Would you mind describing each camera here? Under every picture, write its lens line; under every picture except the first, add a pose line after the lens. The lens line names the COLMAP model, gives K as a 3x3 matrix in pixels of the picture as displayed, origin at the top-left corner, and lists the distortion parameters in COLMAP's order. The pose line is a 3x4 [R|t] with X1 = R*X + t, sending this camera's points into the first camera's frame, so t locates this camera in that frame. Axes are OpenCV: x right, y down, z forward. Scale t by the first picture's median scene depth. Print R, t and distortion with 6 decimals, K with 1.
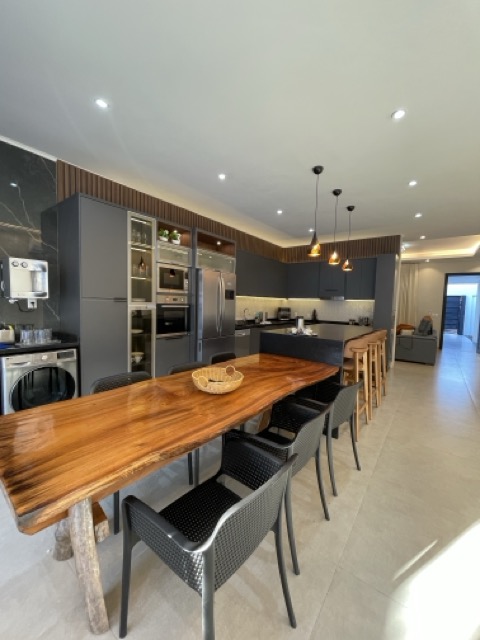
lens RADIAL K [[259.2, 0, 242.5], [0, 259.2, 320.5], [0, 0, 1]] dist [0.000677, 0.000115]
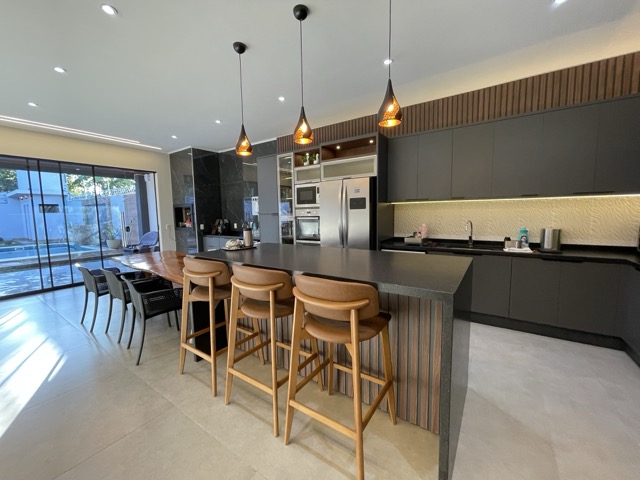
lens RADIAL K [[259.2, 0, 319.9], [0, 259.2, 236.9], [0, 0, 1]] dist [0.000677, 0.000115]
pose [[0.049118, 0.061854, -0.996876, 0.970628], [-0.050627, 0.996952, 0.059365, -0.044581], [0.997509, 0.047553, 0.052099, 1.045958]]
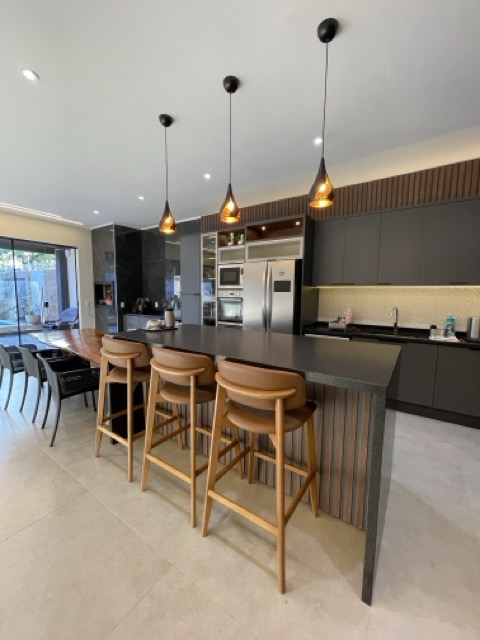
lens RADIAL K [[259.2, 0, 242.5], [0, 259.2, 320.5], [0, 0, 1]] dist [0.000677, 0.000115]
pose [[0.054105, 0.073034, -0.995861, 0.949697], [-0.080556, 0.994390, 0.068550, -0.047345], [0.995281, 0.076514, 0.059685, 1.039864]]
